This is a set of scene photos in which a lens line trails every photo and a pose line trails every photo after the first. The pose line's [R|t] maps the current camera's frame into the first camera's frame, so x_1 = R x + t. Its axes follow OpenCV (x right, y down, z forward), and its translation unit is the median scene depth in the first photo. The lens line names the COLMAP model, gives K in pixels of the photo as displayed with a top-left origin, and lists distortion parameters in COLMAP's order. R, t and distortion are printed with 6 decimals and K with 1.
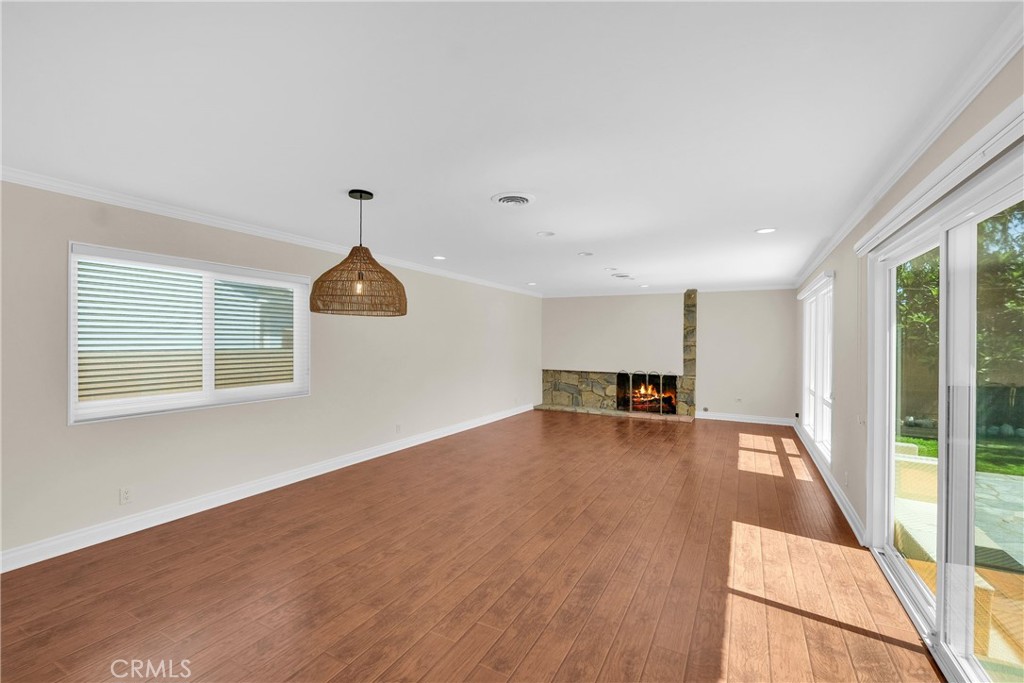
lens RADIAL K [[439.8, 0, 510.0], [0, 439.8, 338.9], [0, 0, 1]] dist [-0.005314, -0.000516]
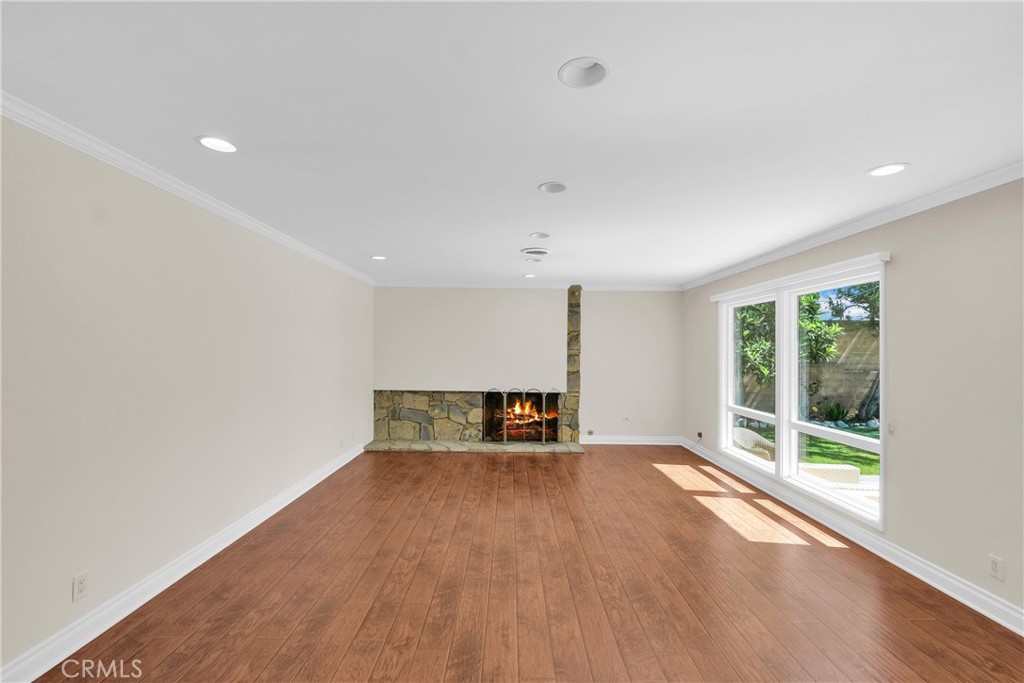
lens RADIAL K [[439.8, 0, 511.5], [0, 439.8, 341.3], [0, 0, 1]] dist [-0.005314, -0.000516]
pose [[0.879450, 0.007597, 0.475931, -0.074402], [-0.003984, 0.999955, -0.008601, -0.002215], [-0.475975, 0.005668, 0.879440, 0.340230]]
